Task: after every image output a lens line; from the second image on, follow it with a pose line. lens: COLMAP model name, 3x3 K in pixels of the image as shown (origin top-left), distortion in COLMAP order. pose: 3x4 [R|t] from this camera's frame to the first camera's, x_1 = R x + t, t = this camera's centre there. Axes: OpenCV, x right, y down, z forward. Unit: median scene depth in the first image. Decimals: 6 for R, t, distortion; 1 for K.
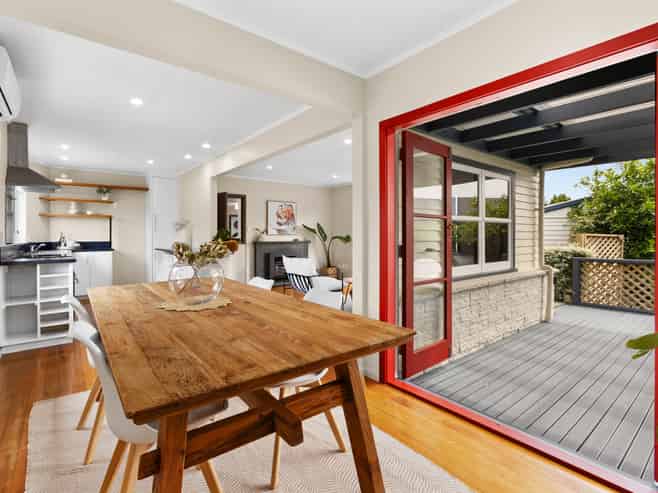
lens RADIAL K [[333.7, 0, 329.7], [0, 333.7, 236.6], [0, 0, 1]] dist [0.002253, 0.000158]
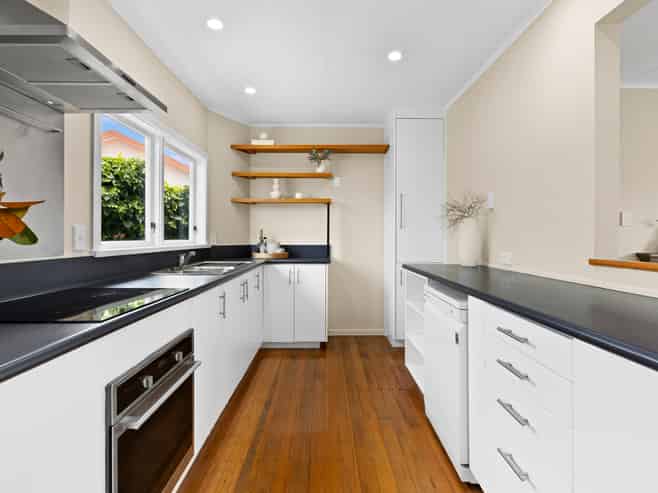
lens RADIAL K [[333.7, 0, 329.7], [0, 333.7, 236.6], [0, 0, 1]] dist [0.002253, 0.000158]
pose [[0.787687, 0.004337, -0.616060, -0.316024], [-0.007830, 0.999965, -0.002971, 0.000896], [0.616025, 0.007164, 0.787694, 0.573123]]
